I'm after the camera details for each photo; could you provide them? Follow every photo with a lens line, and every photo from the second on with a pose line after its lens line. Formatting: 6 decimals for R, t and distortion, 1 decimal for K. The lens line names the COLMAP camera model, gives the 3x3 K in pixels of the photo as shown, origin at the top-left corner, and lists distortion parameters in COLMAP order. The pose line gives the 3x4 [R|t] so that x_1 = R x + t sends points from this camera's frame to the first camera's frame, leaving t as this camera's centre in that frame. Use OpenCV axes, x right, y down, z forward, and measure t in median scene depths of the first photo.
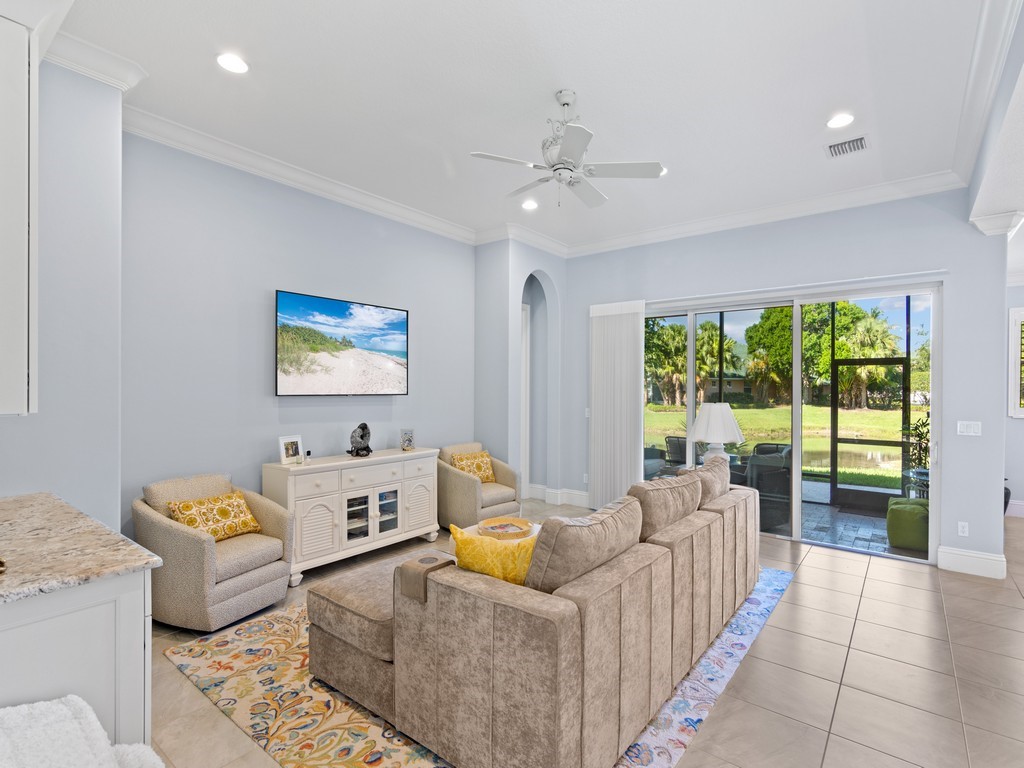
lens RADIAL K [[498.5, 0, 515.6], [0, 498.5, 392.3], [0, 0, 1]] dist [0.001950, 0.000283]
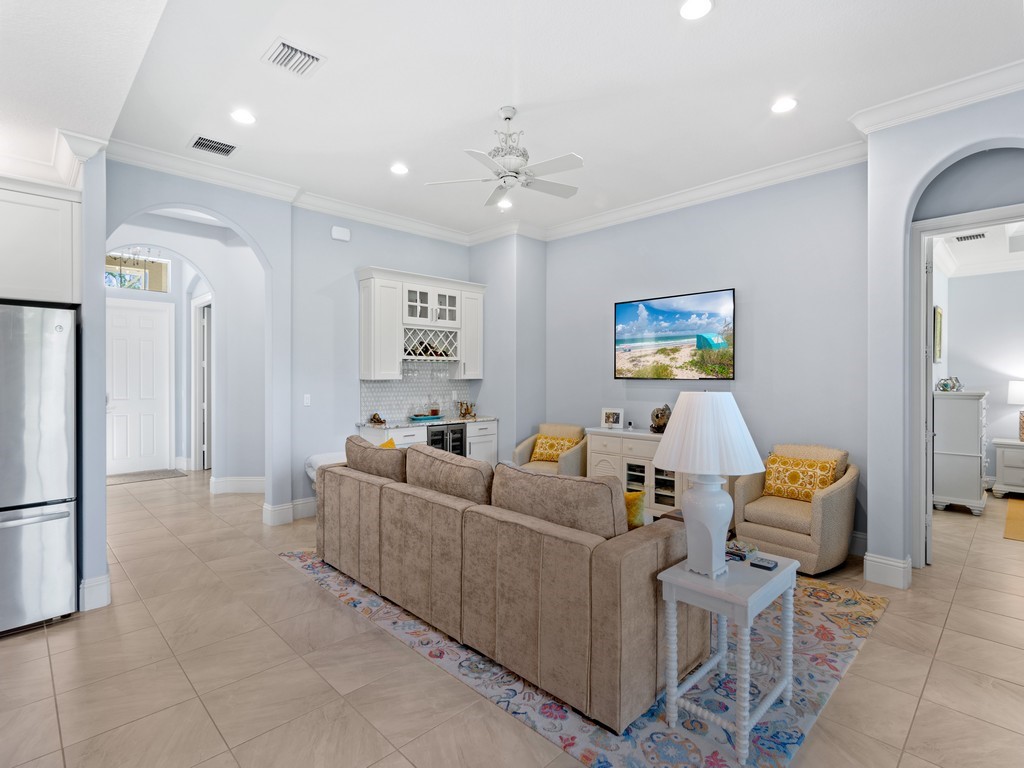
lens RADIAL K [[516.8, 0, 516.8], [0, 516.8, 378.0], [0, 0, 1]] dist [-0.006662, -0.000577]
pose [[-0.129931, -0.008533, -0.991486, 0.937261], [-0.006899, 0.999947, -0.007702, 0.016680], [0.991499, 0.005839, -0.129983, 0.878106]]
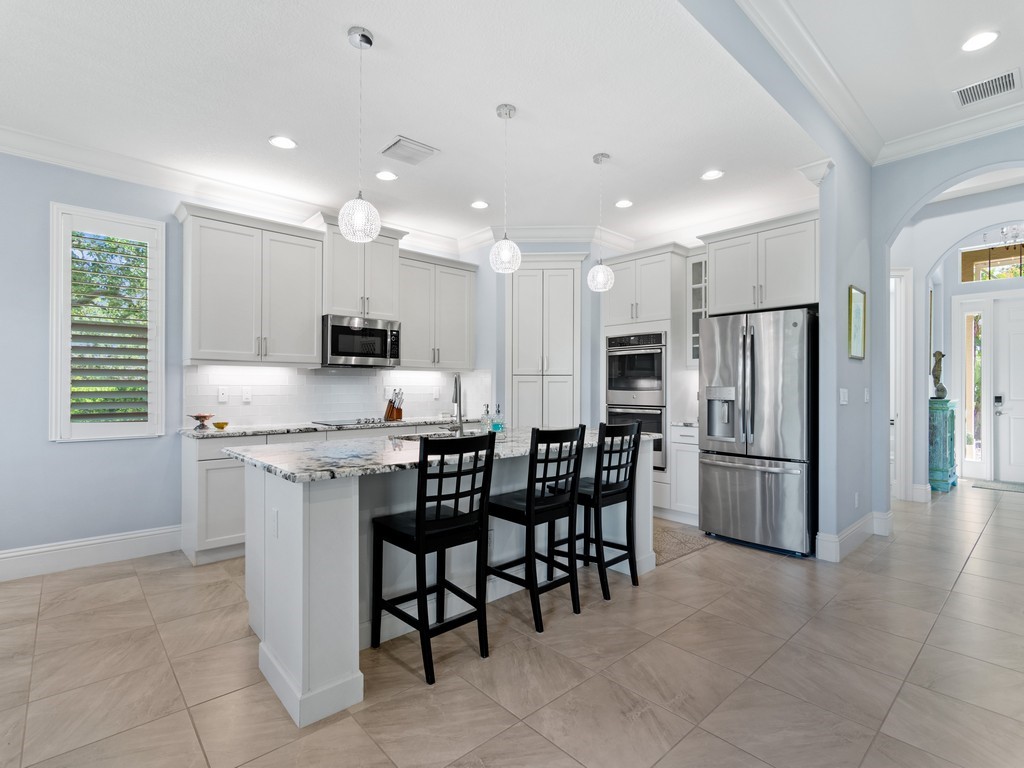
lens RADIAL K [[498.5, 0, 516.9], [0, 498.5, 387.3], [0, 0, 1]] dist [0.001950, 0.000283]
pose [[-0.986561, -0.006369, 0.163268, 0.647765], [-0.005154, 0.999956, 0.007865, 0.053078], [-0.163311, 0.006918, -0.986550, 1.108881]]
